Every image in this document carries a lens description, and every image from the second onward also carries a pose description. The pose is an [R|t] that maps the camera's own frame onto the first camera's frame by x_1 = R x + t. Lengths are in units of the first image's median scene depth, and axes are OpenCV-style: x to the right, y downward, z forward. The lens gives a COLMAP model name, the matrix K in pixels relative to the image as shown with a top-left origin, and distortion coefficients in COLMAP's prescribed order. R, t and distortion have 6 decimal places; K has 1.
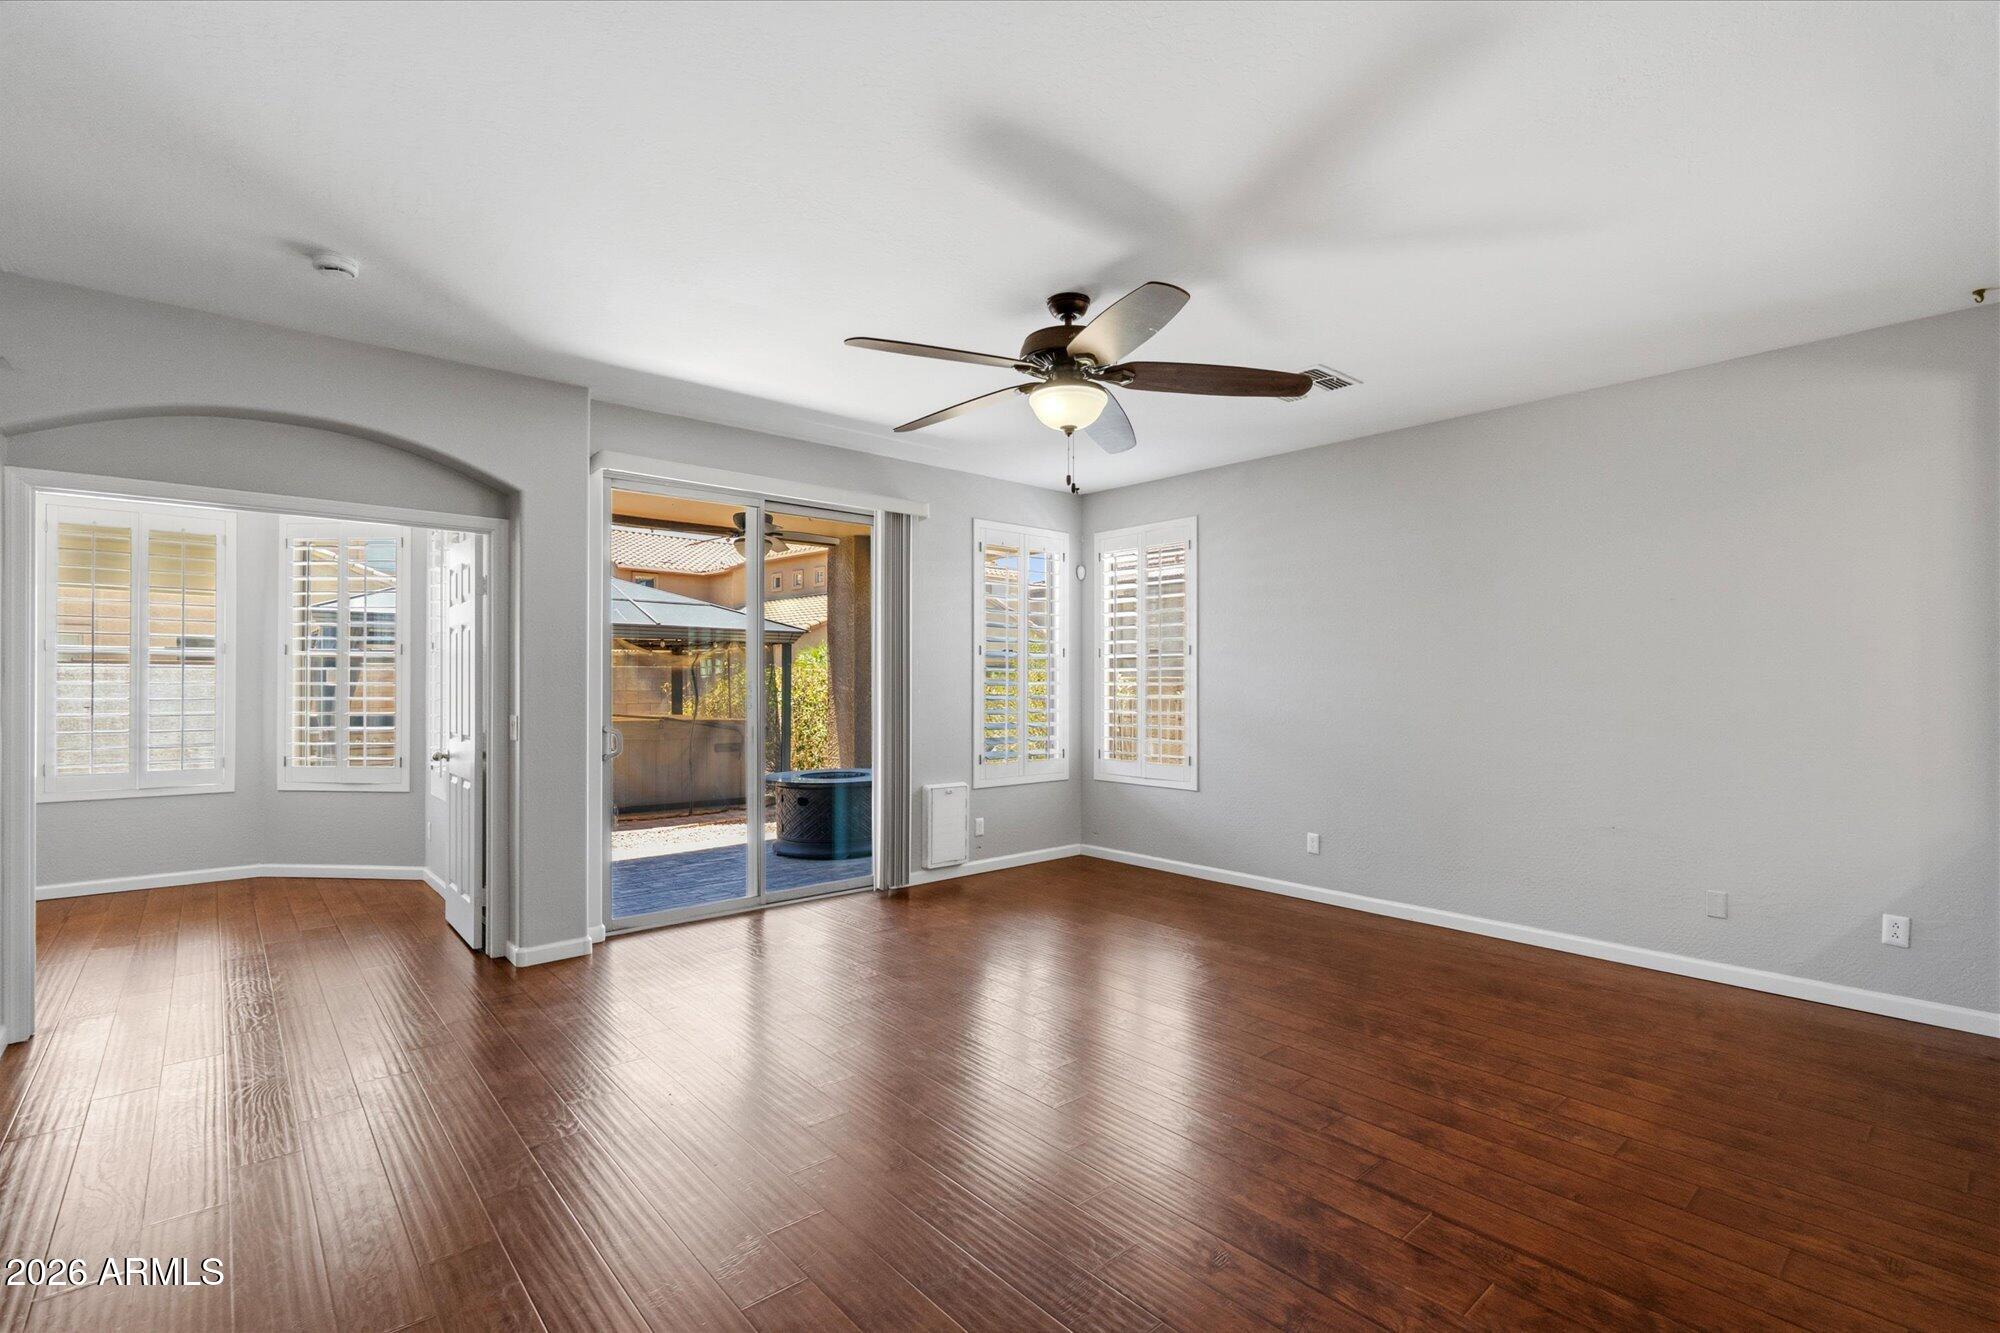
lens RADIAL K [[904.5, 0, 998.0], [0, 904.5, 672.1], [0, 0, 1]] dist [-0.007757, 0.001870]
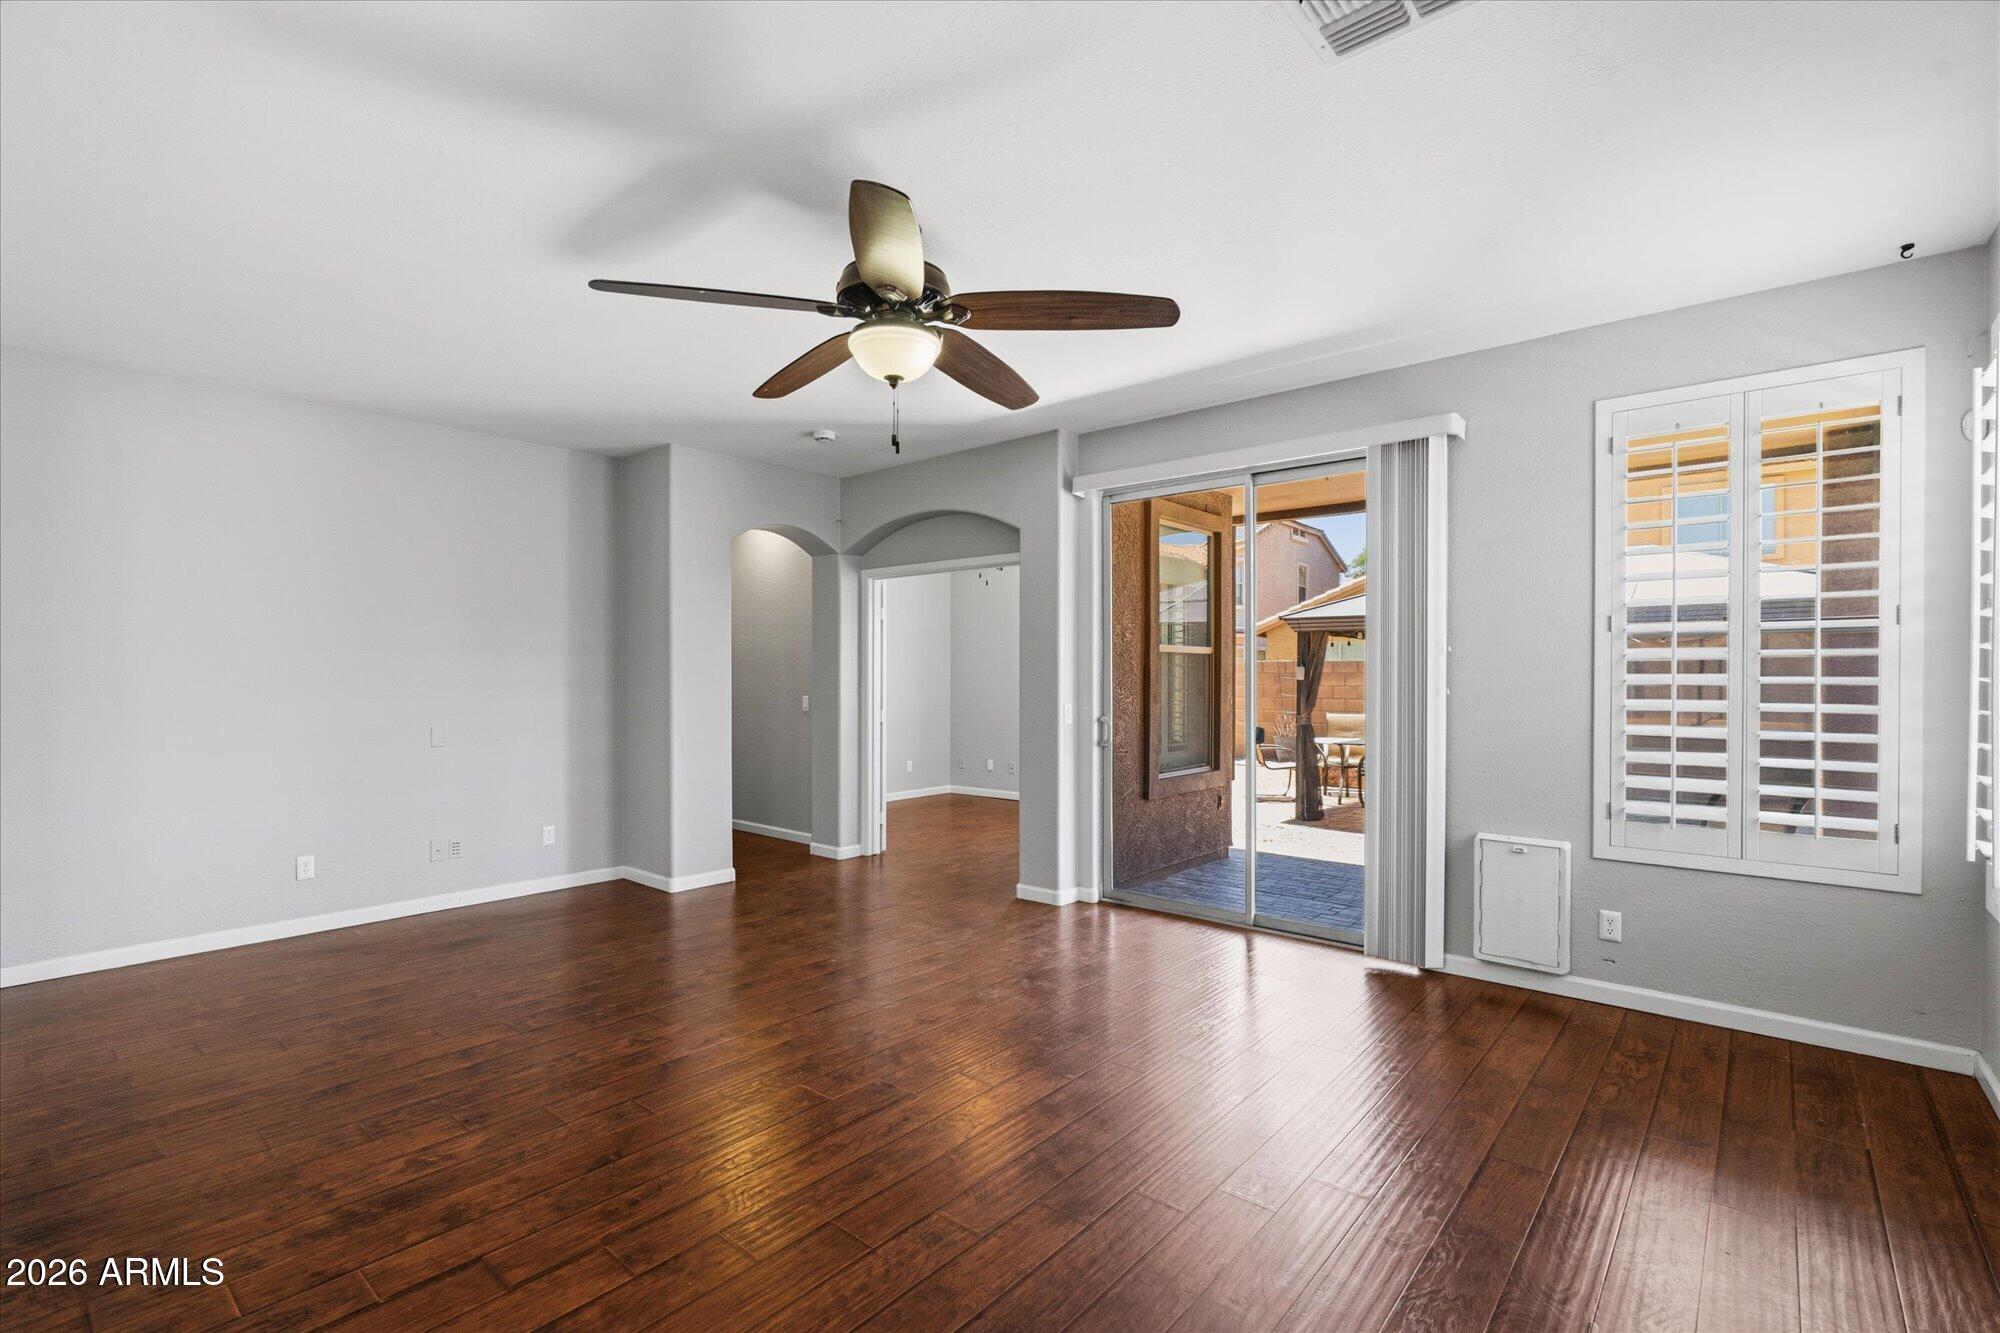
lens RADIAL K [[904.5, 0, 985.4], [0, 904.5, 681.5], [0, 0, 1]] dist [-0.007757, 0.001870]
pose [[0.140254, 0.006680, -0.990093, 0.588707], [0.010302, 0.999913, 0.008206, 0.004396], [0.990062, -0.011350, 0.140173, 0.610805]]
